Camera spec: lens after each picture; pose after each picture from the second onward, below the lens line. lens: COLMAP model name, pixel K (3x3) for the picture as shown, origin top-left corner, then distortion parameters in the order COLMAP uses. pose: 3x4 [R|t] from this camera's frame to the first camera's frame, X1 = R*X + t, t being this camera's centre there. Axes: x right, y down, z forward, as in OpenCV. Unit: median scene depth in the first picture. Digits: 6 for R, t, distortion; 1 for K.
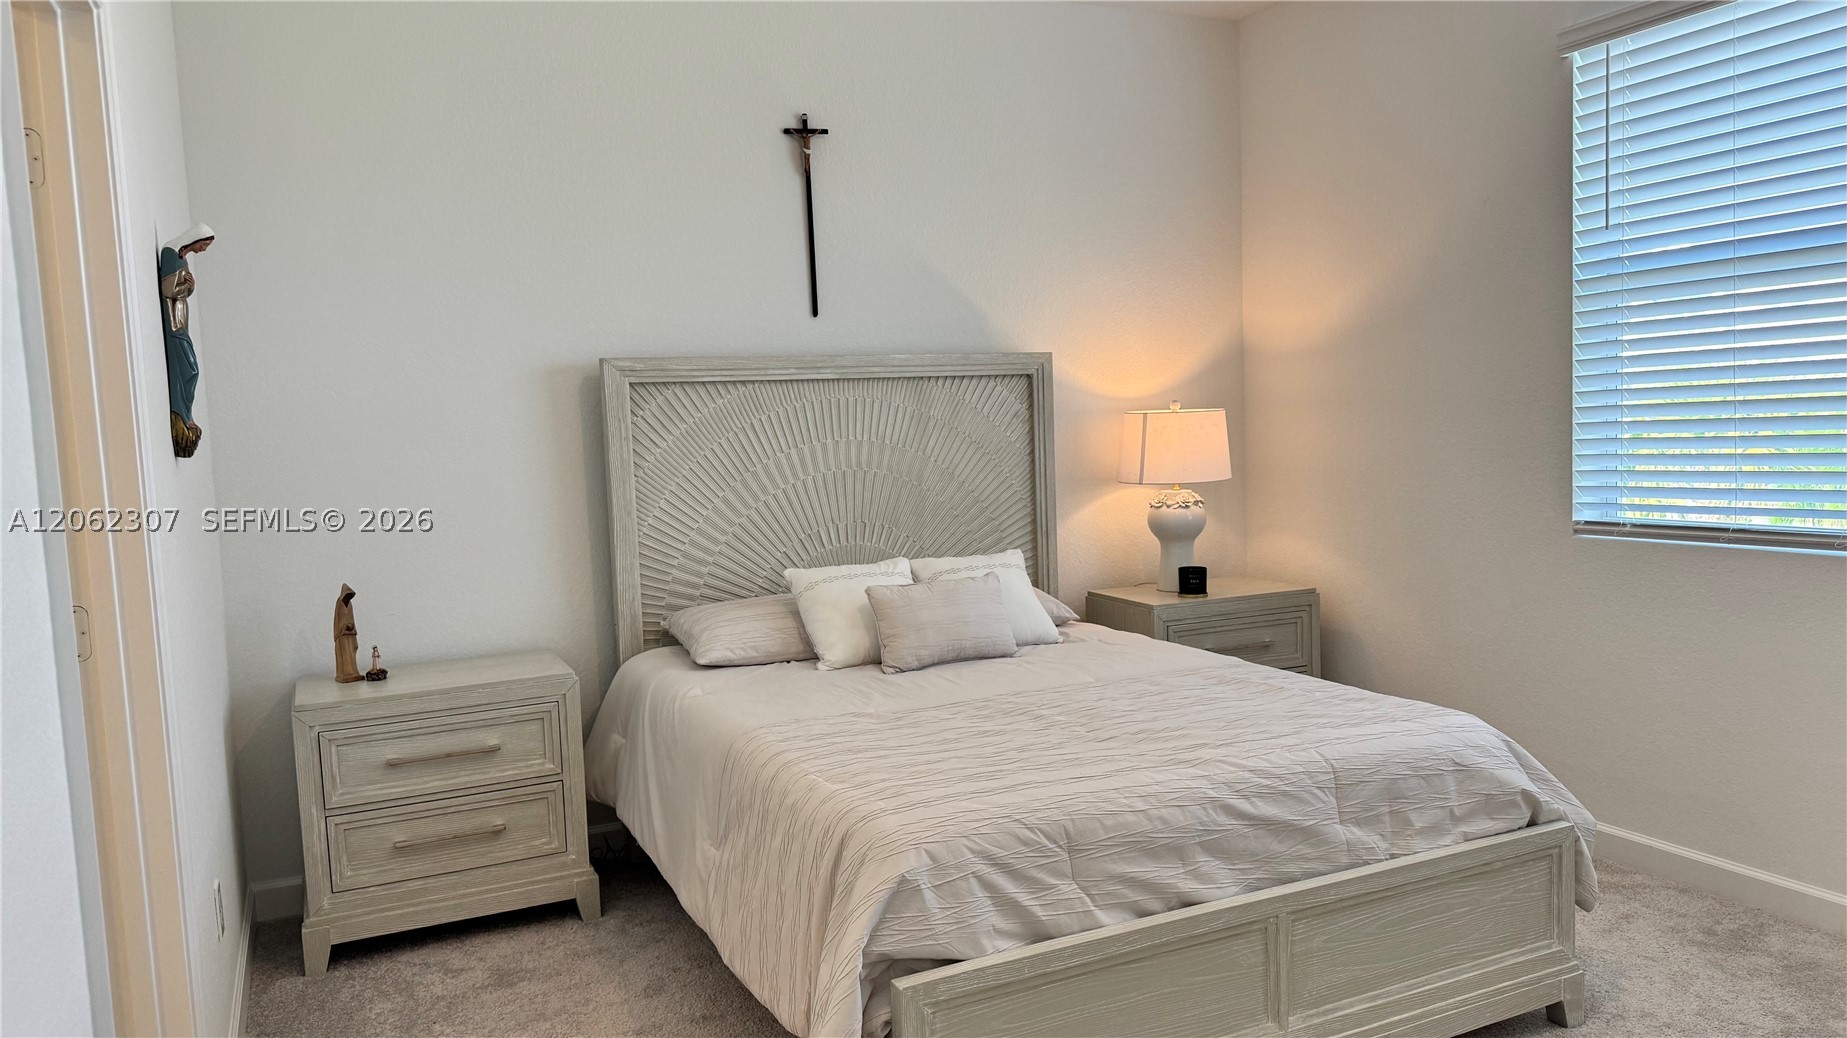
lens RADIAL K [[1273.5, 0, 927.8], [0, 1273.5, 533.3], [0, 0, 1]] dist [0.026074, -0.036876]
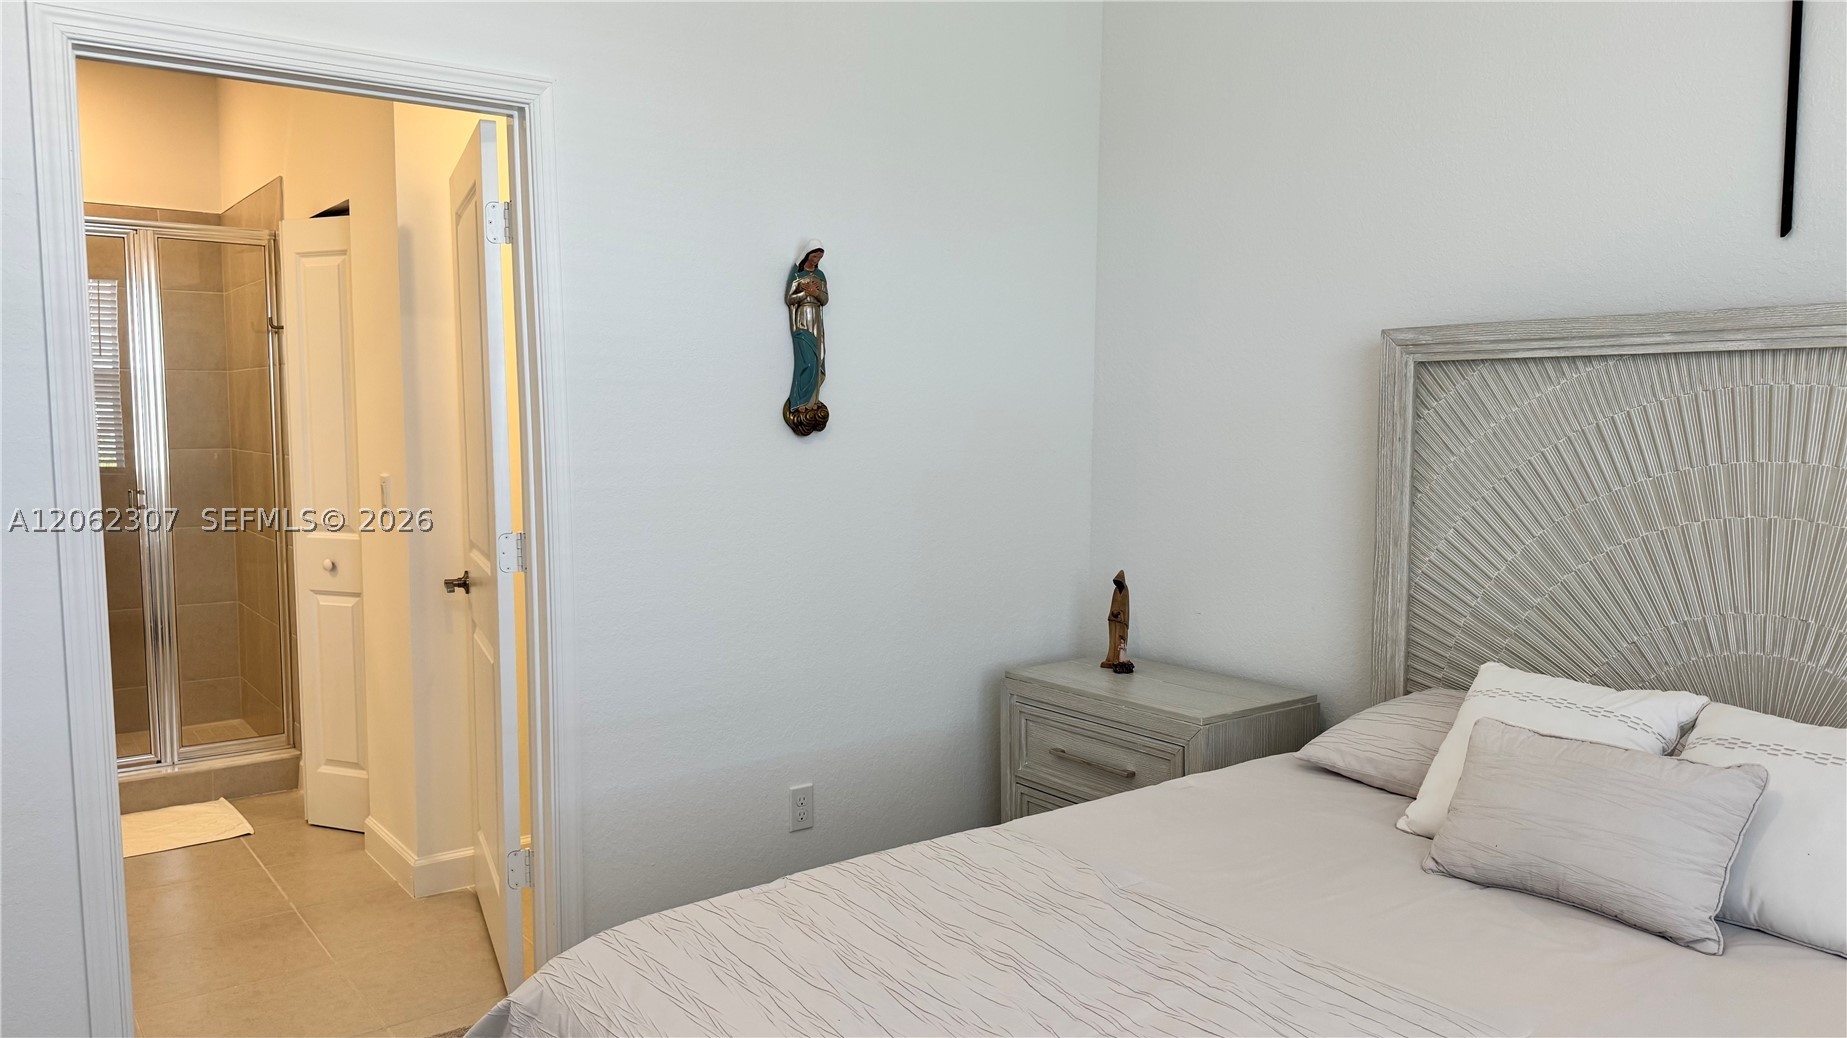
lens RADIAL K [[1266.7, 0, 918.6], [0, 1266.7, 528.1], [0, 0, 1]] dist [0.101161, -0.183842]
pose [[0.194727, 0.122196, -0.973216, 0.537124], [-0.095964, 0.989823, 0.105080, -0.093210], [0.976152, 0.072932, 0.204472, 0.732970]]
